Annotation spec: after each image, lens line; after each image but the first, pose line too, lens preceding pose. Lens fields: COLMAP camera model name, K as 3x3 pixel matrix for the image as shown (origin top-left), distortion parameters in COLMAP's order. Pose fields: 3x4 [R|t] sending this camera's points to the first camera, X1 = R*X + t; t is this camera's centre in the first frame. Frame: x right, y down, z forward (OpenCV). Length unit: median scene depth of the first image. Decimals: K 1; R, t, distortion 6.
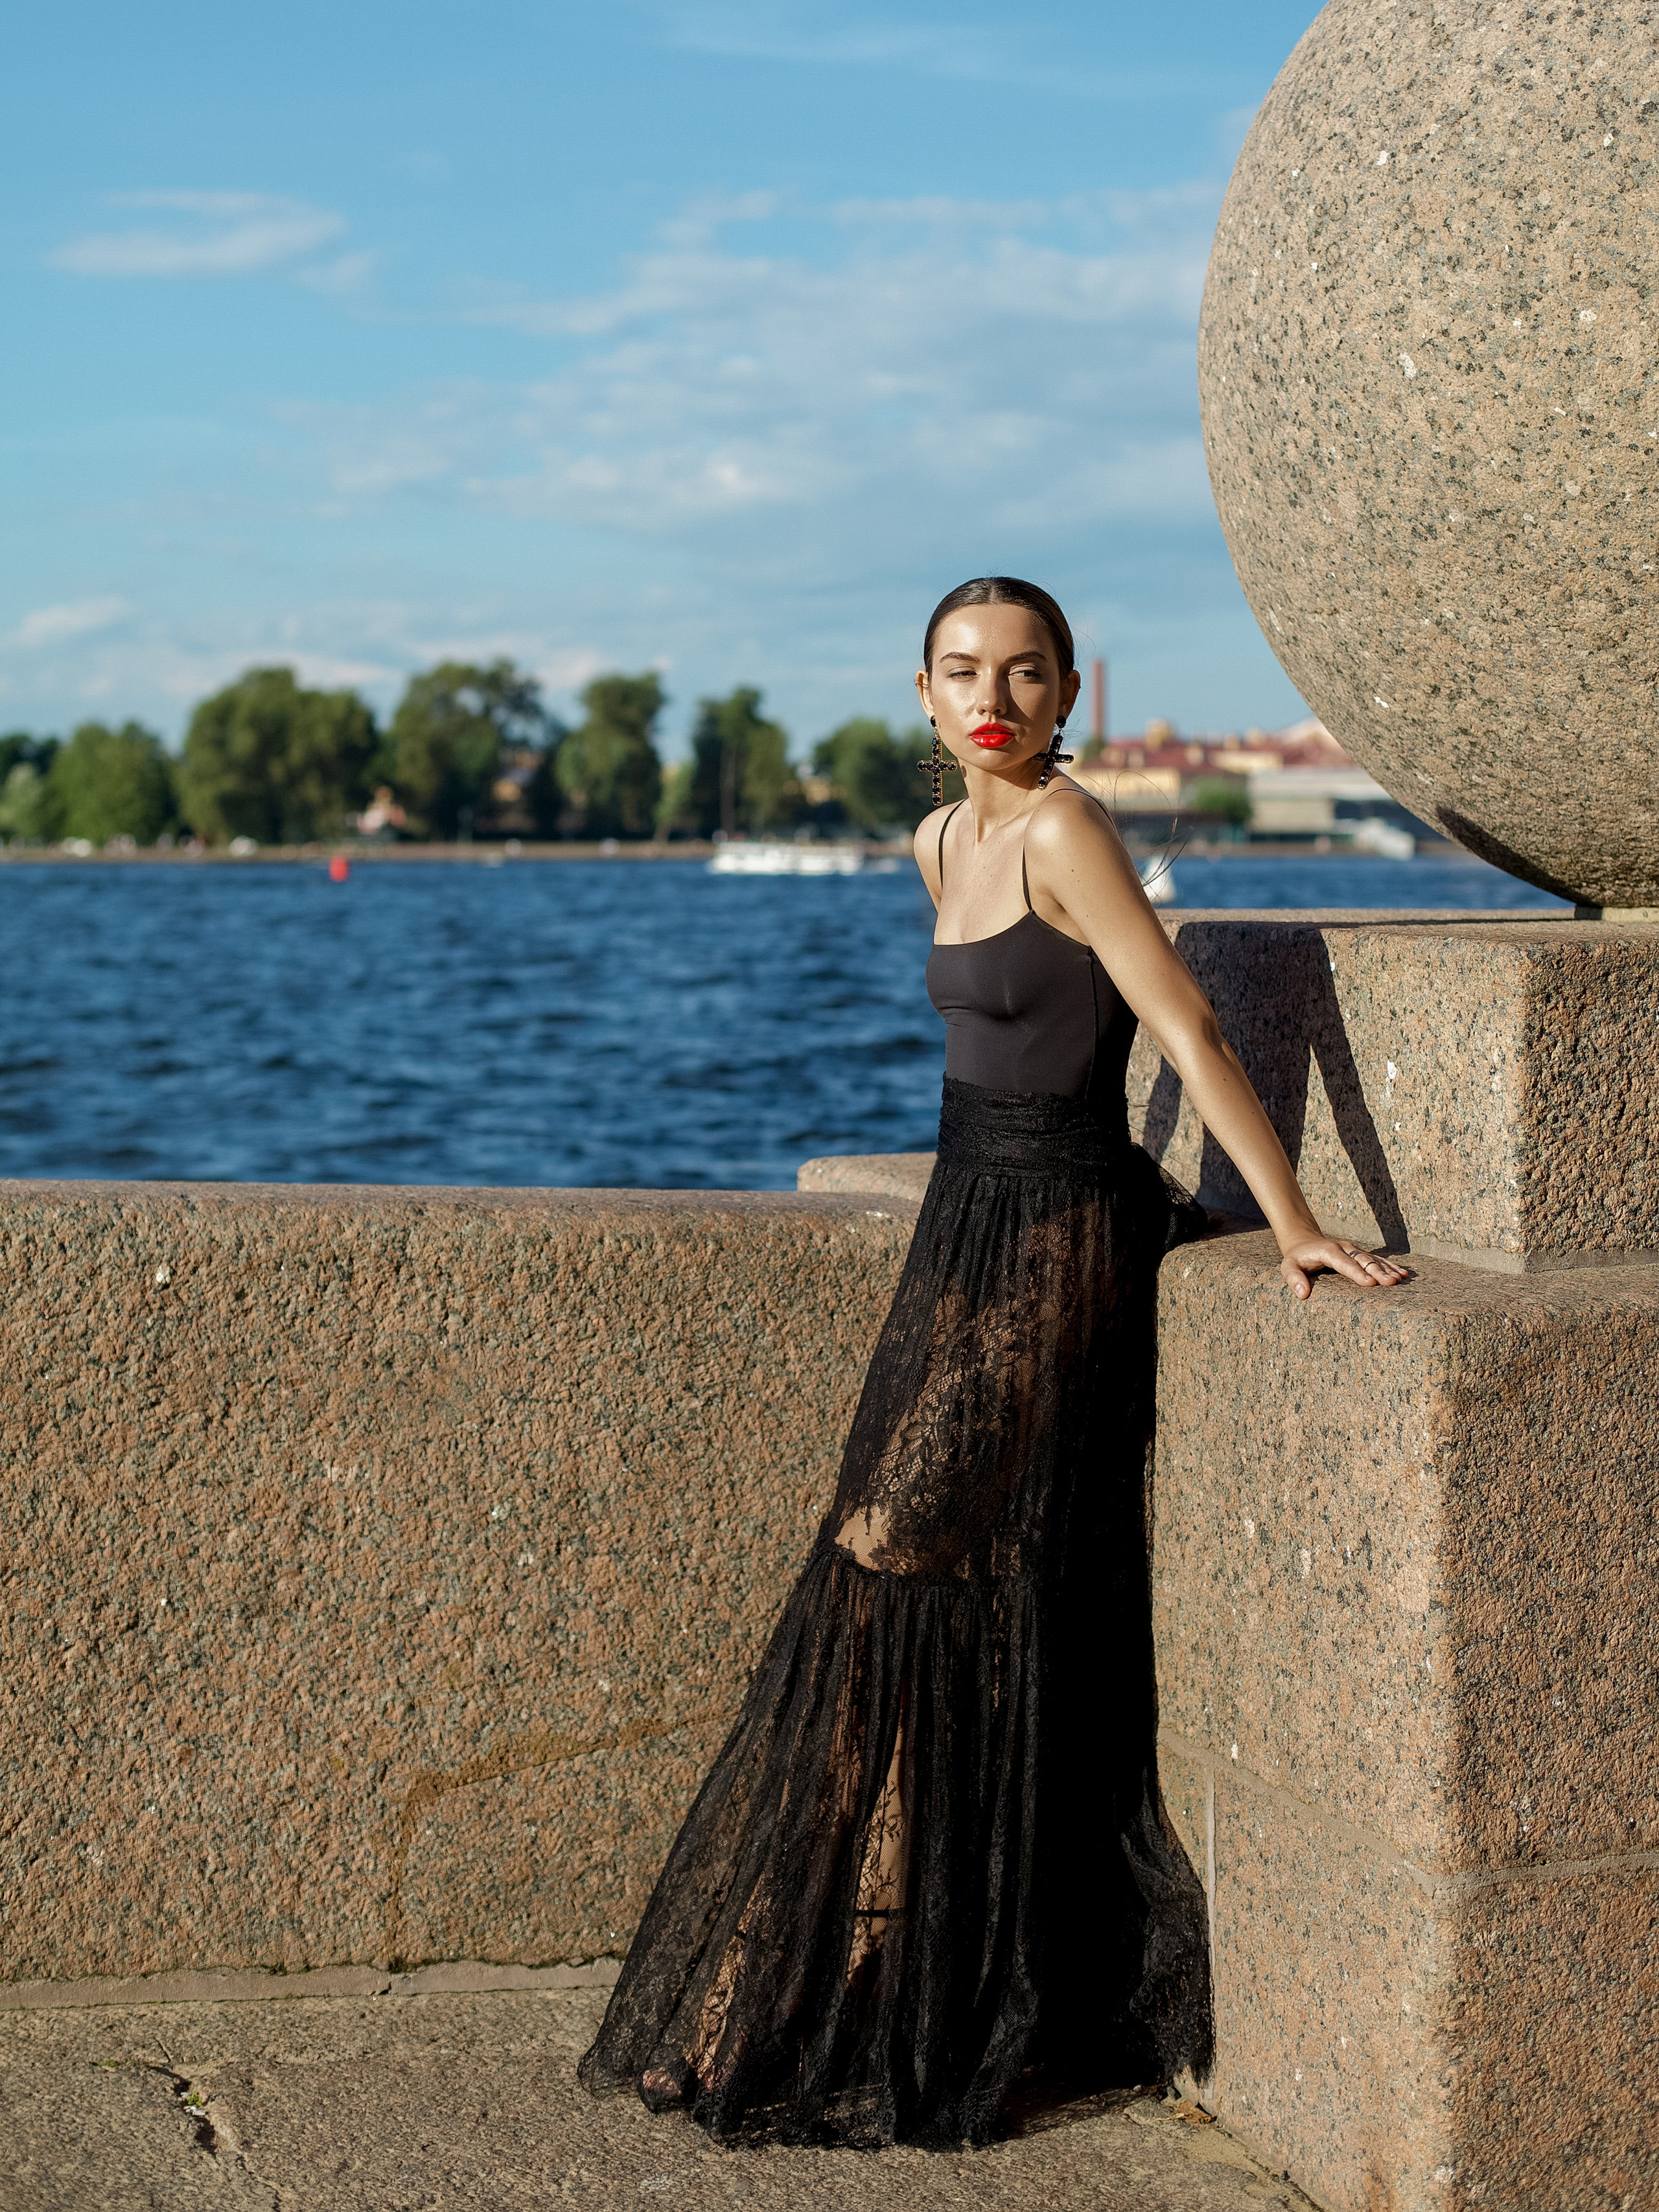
lens RADIAL K [[3786.8, 0, 787.3], [0, 3786.8, 933.8], [0, 0, 1]] dist [-0.127106, 0.000000]
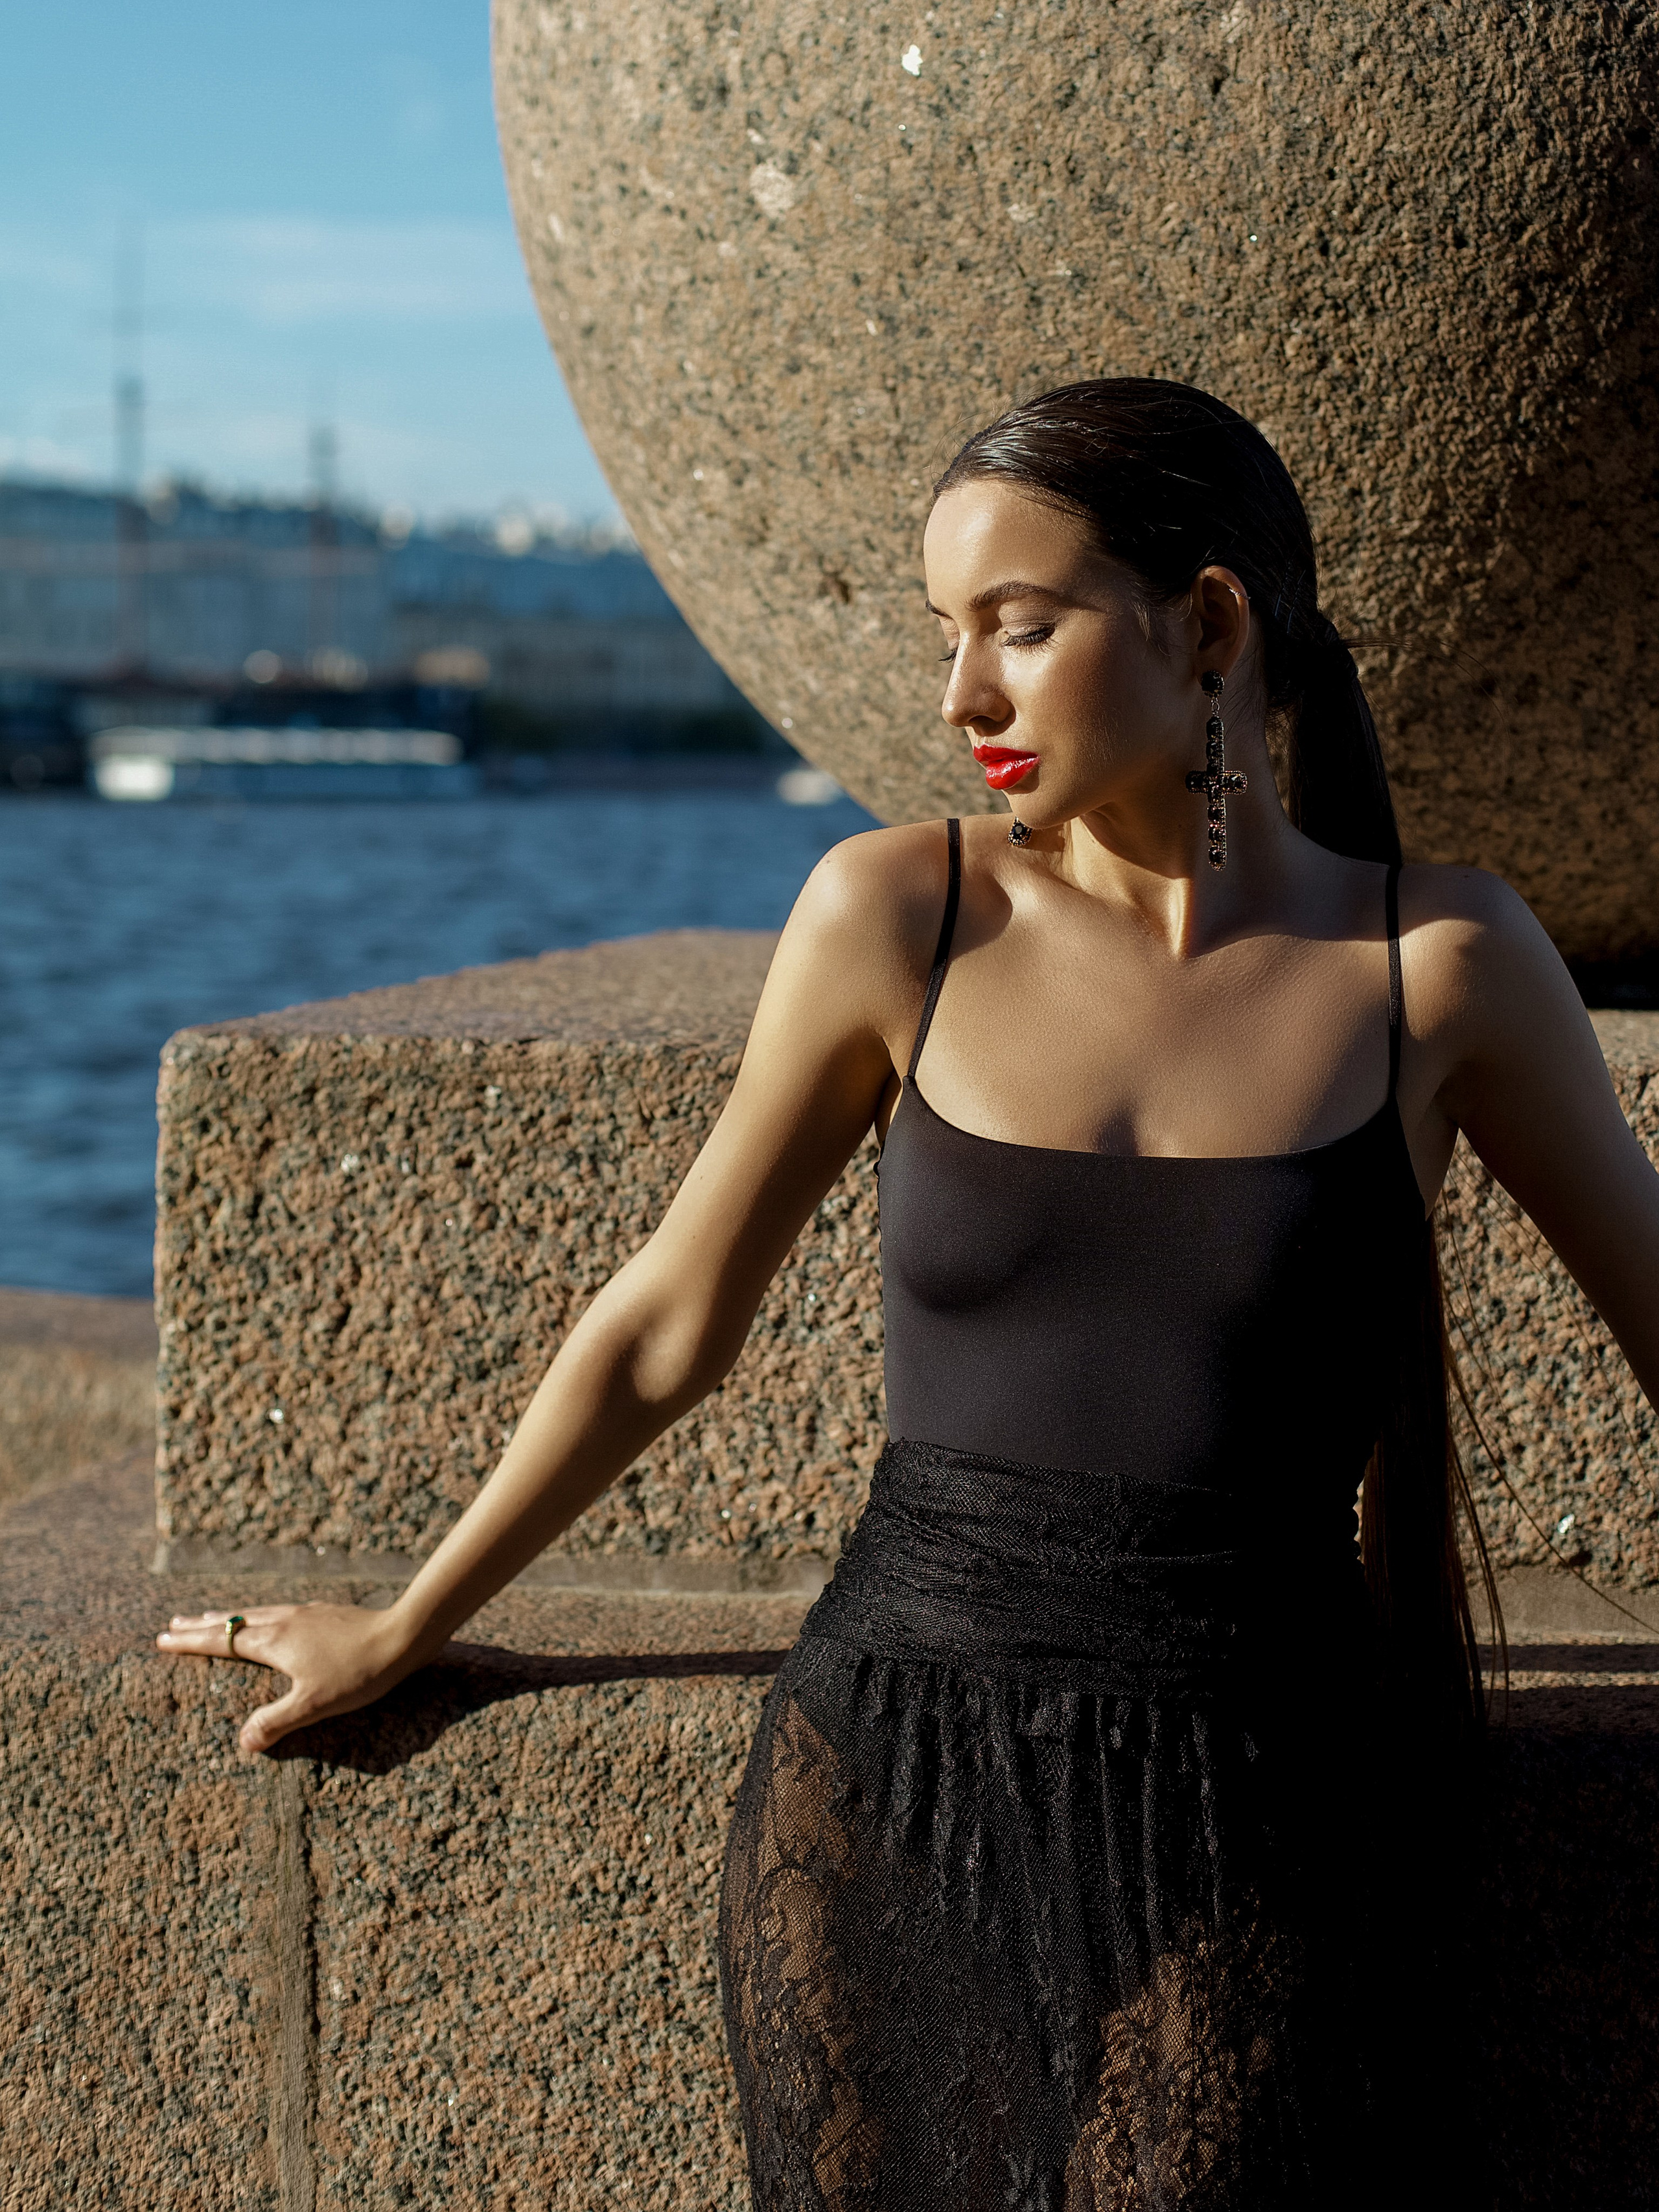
lens RADIAL K [[4075.2, 0, 927.0], [0, 4075.2, 946.2], [0, 0, 1]] dist [-0.127110, 0.000000]
pose [[0.888420, 0.027806, -0.458188, 0.561154], [-0.021399, 0.999587, 0.019170, -0.024958], [0.458532, -0.007227, 0.888649, 0.439125]]
